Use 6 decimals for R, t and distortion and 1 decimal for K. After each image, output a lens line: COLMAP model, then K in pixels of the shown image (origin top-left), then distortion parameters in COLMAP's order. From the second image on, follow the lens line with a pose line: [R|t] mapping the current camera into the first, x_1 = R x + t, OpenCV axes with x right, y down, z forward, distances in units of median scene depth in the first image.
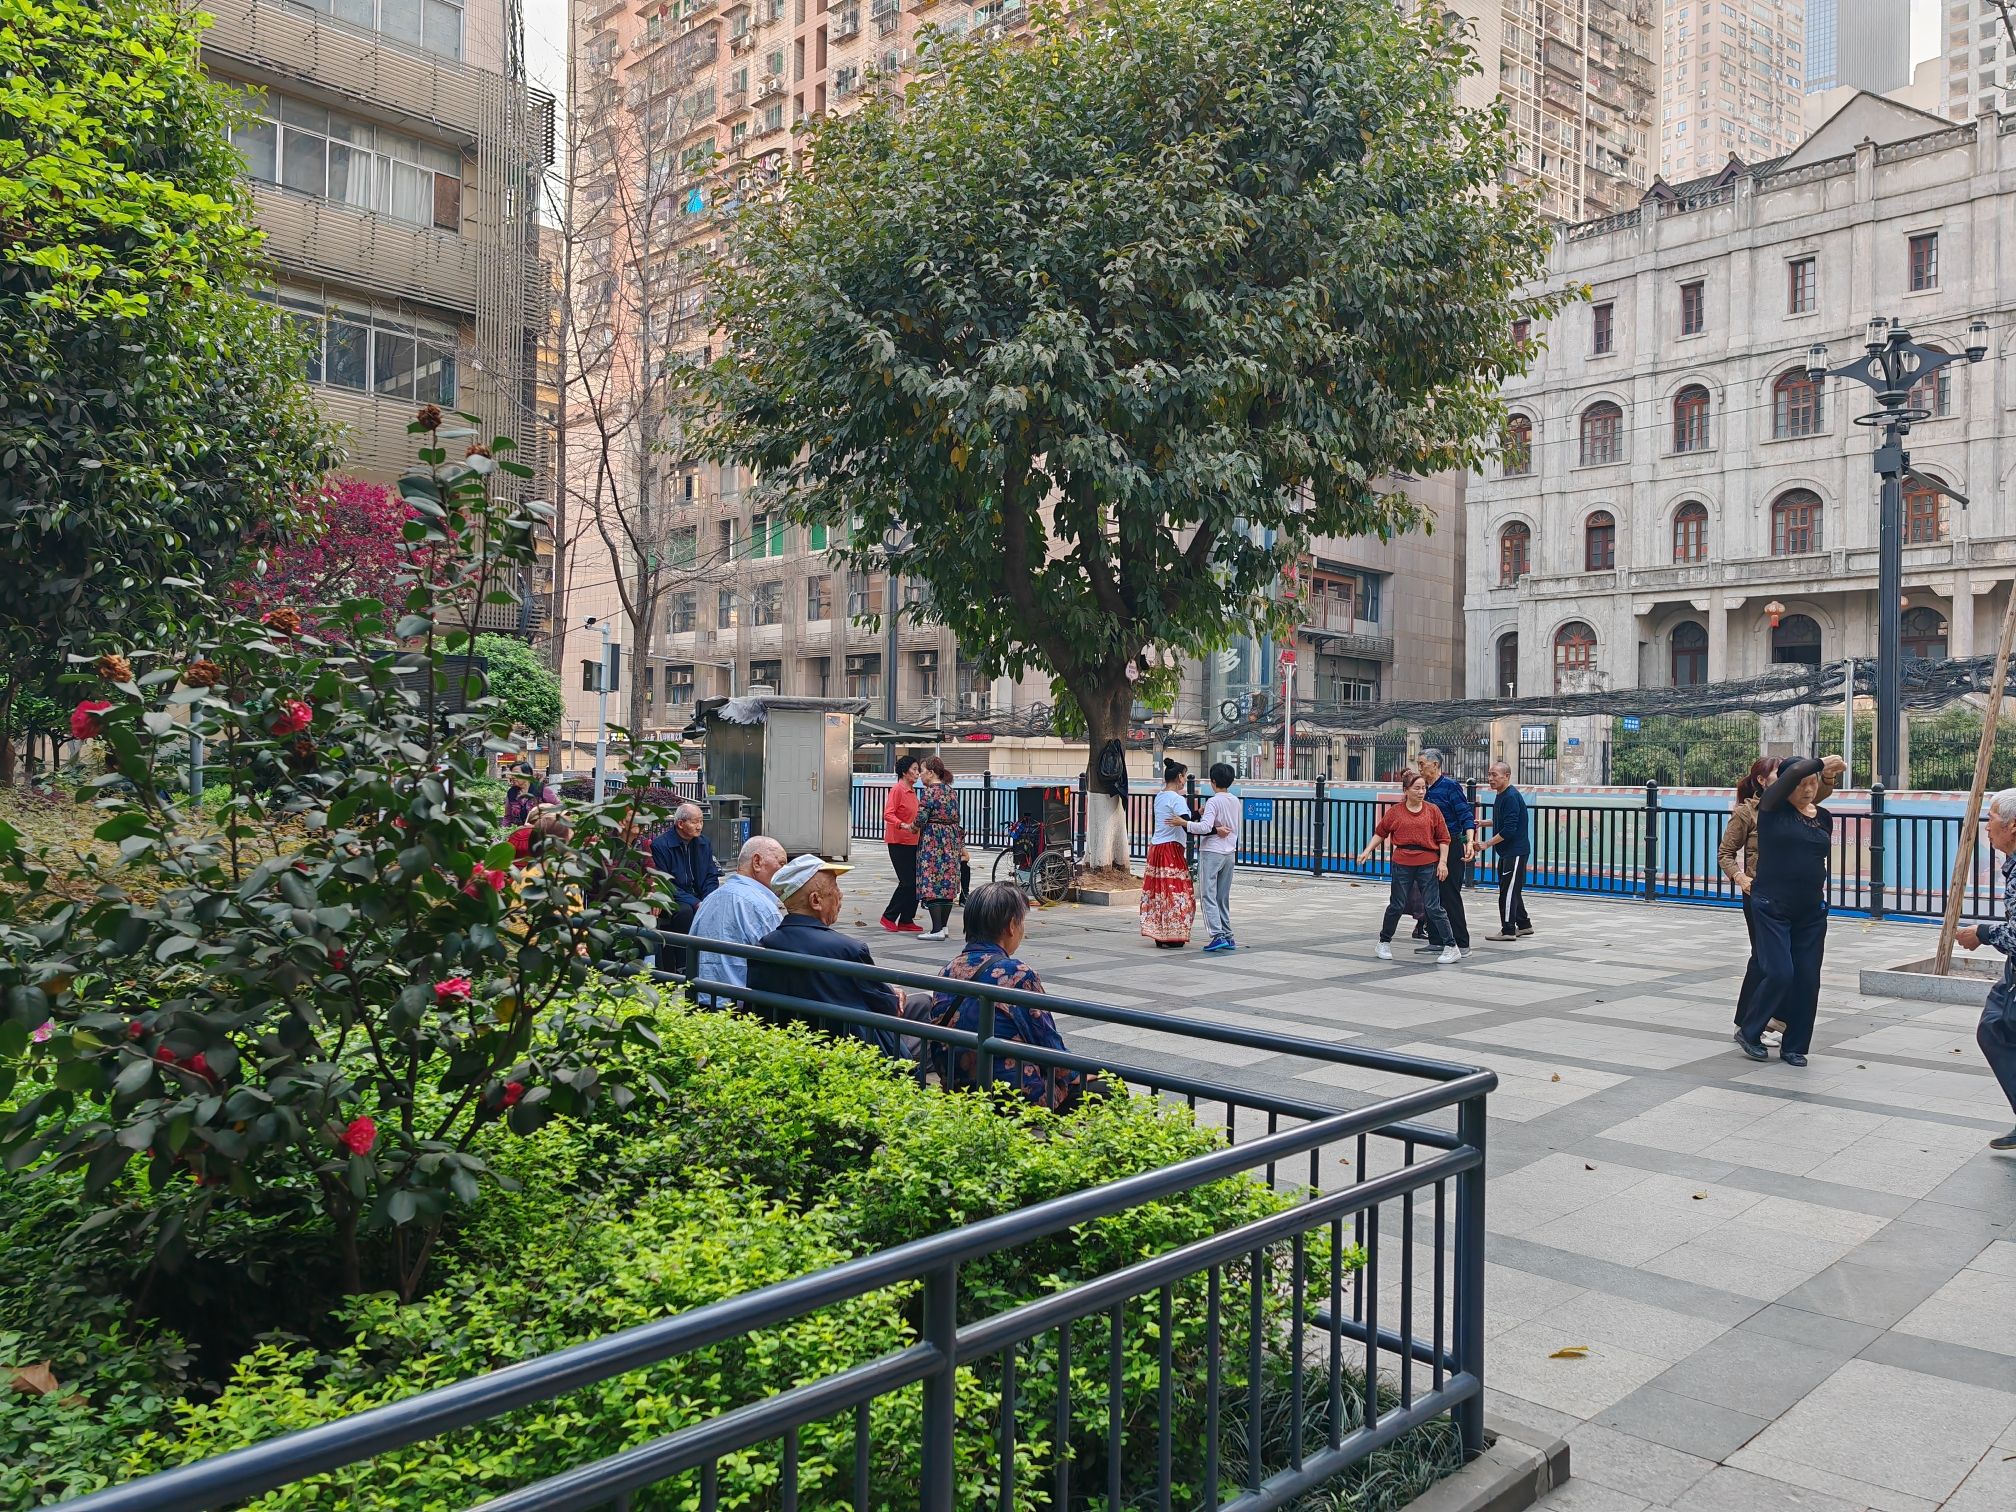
lens RADIAL K [[1527.6, 0, 1006.8], [0, 1527.6, 756.2], [0, 0, 1]] dist [0.028526, -0.025672]
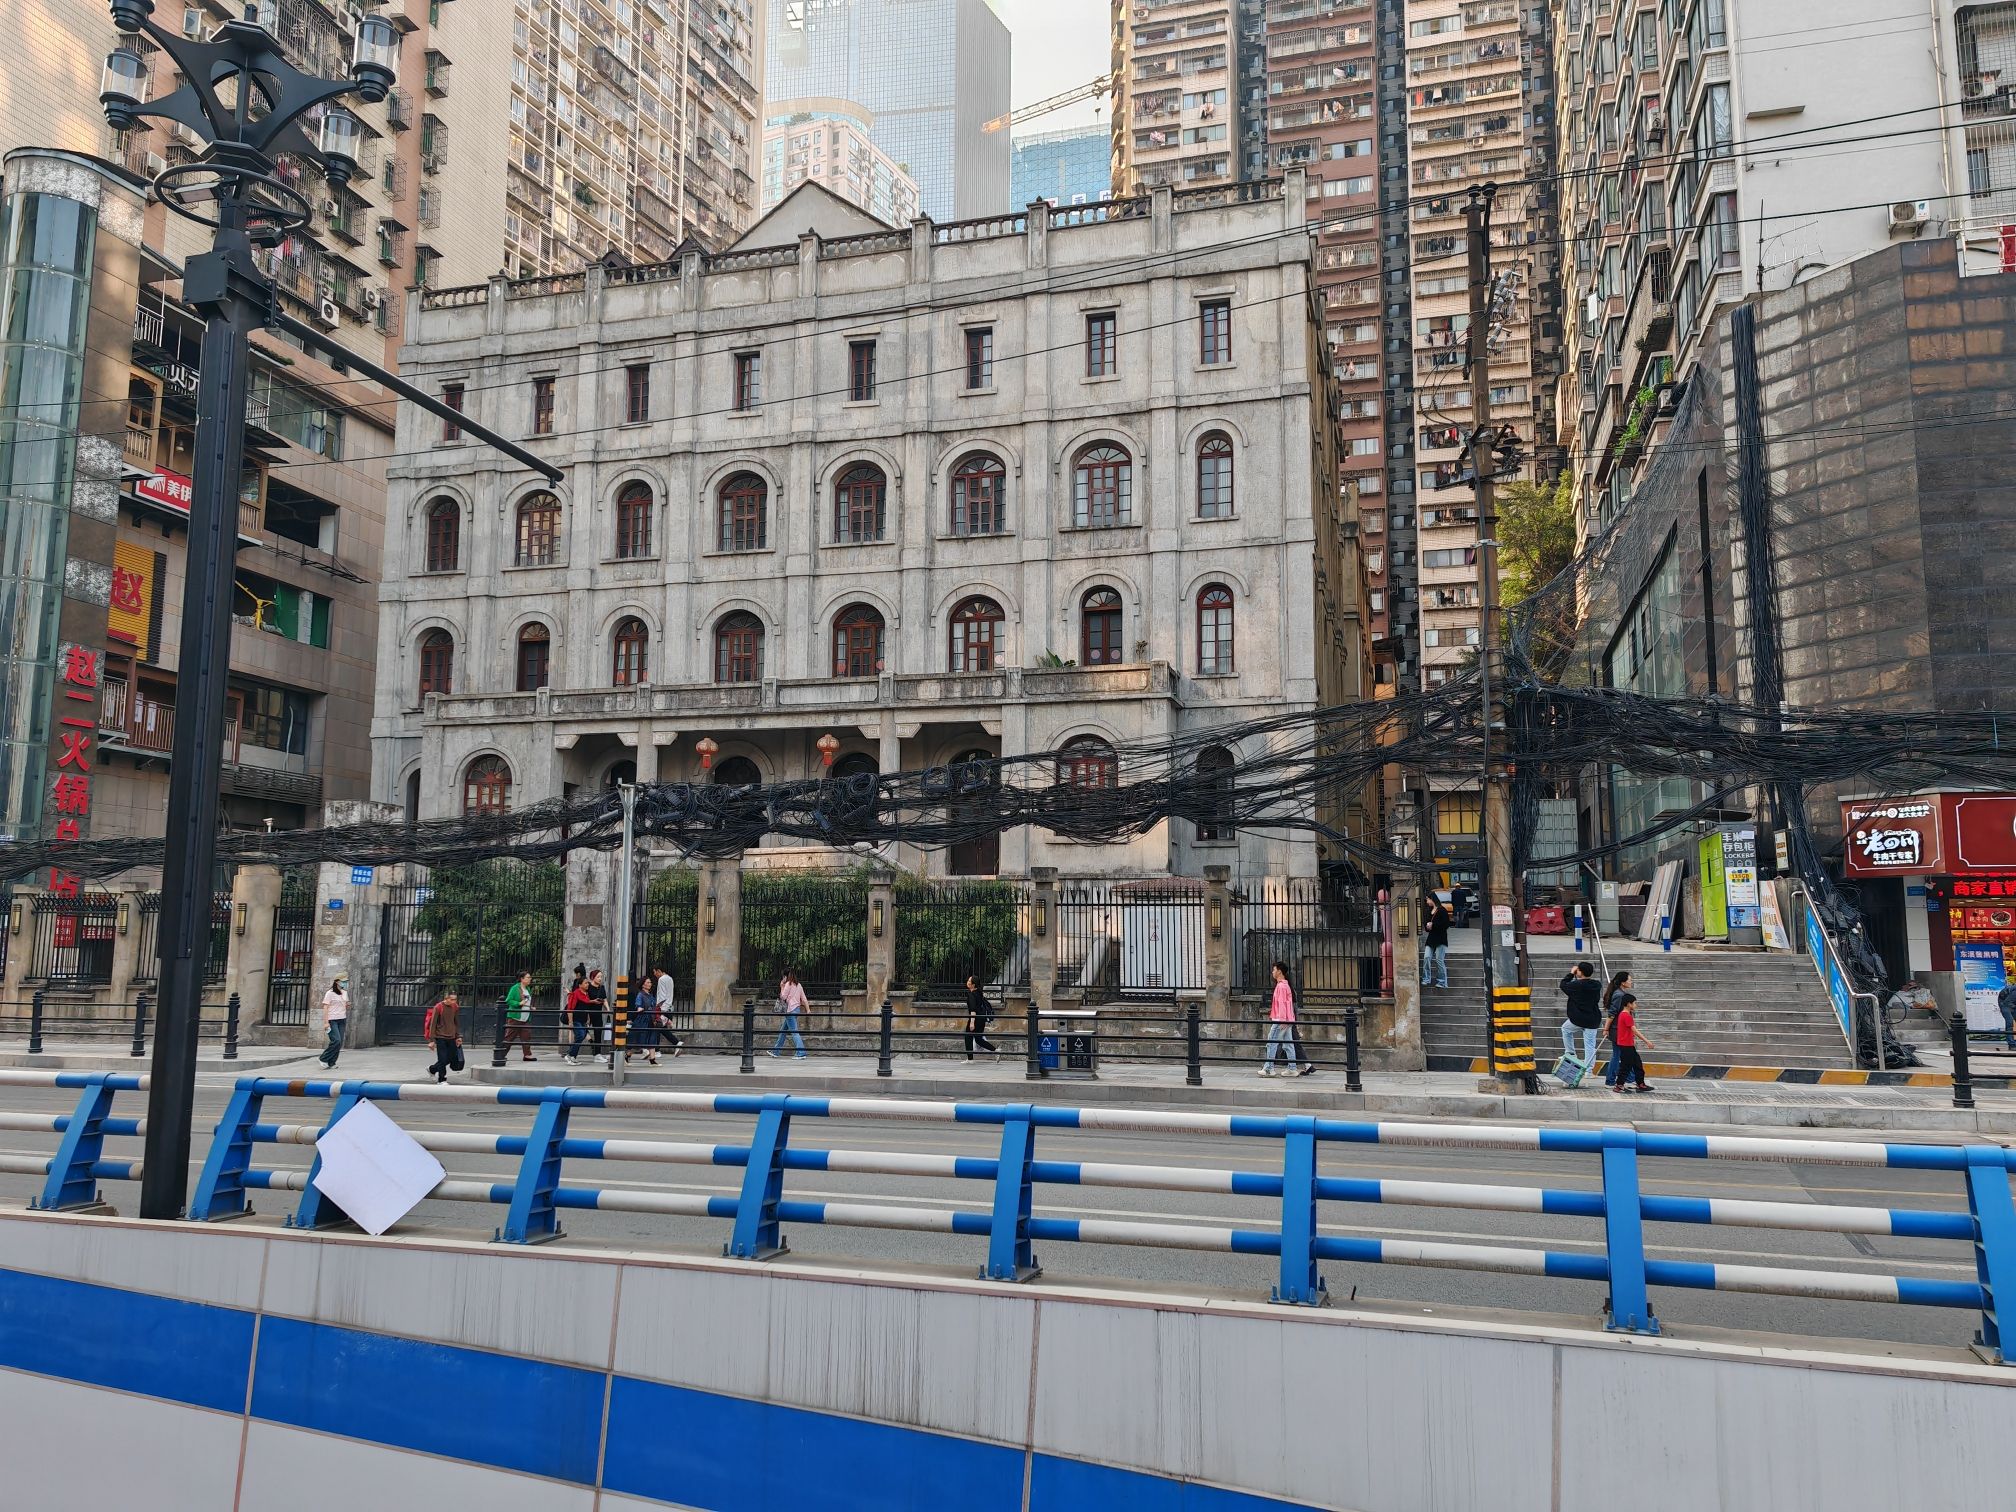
lens RADIAL K [[1527.6, 0, 1004.7], [0, 1527.6, 753.8], [0, 0, 1]] dist [0.028526, -0.025672]
pose [[0.868561, 0.053684, 0.492667, 0.219231], [0.002253, 0.993678, -0.112249, 0.001161], [-0.495578, 0.098605, 0.862948, 0.192553]]
